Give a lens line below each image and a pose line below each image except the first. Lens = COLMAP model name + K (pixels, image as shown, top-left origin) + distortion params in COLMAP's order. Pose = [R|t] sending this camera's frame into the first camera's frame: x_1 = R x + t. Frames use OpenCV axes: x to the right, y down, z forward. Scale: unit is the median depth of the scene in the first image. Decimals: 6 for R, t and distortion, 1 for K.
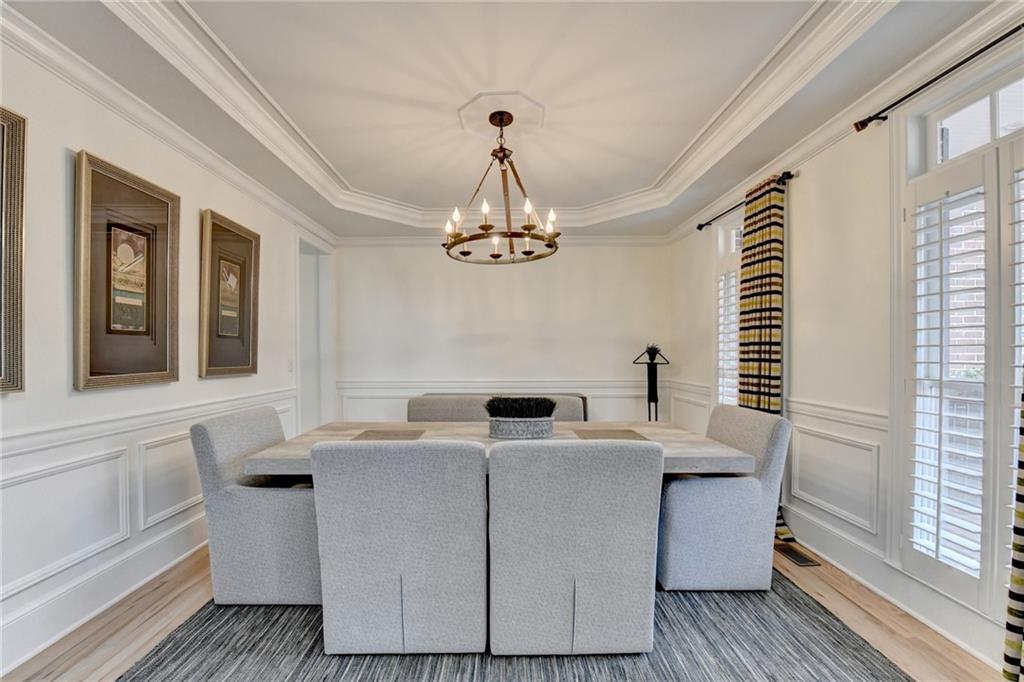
lens RADIAL K [[416.4, 0, 495.8], [0, 416.4, 357.9], [0, 0, 1]] dist [-0.002027, -0.000408]
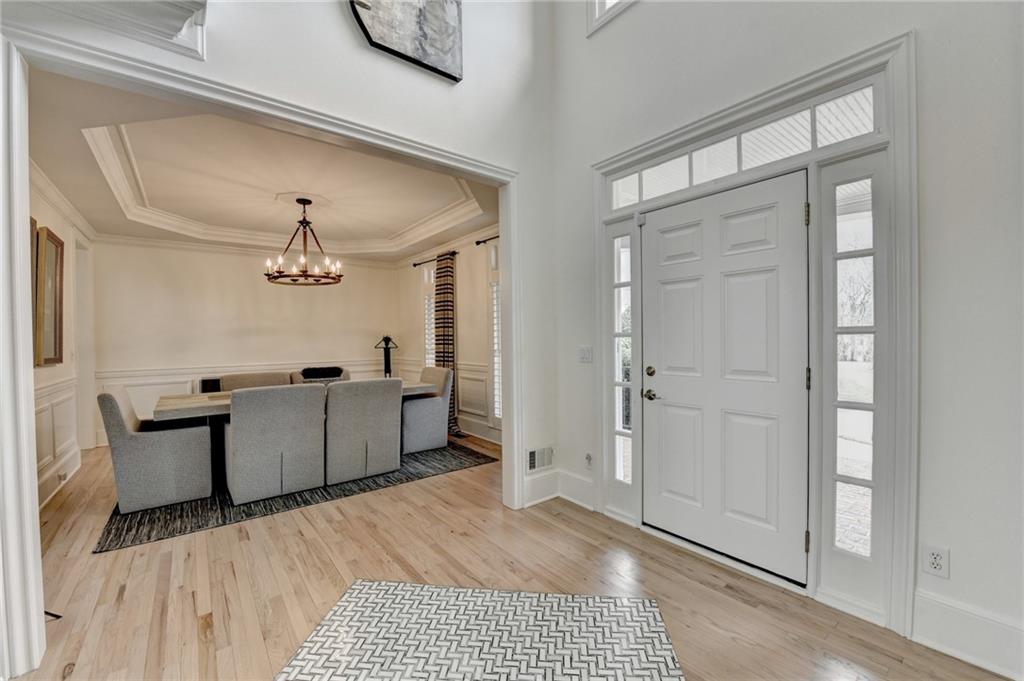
lens RADIAL K [[405.4, 0, 507.4], [0, 405.4, 340.9], [0, 0, 1]] dist [-0.018480, -0.000542]
pose [[0.778343, -0.012669, 0.627711, -0.338827], [0.018954, 0.999815, -0.003323, 0.003193], [-0.627553, 0.014484, 0.778439, -0.687511]]
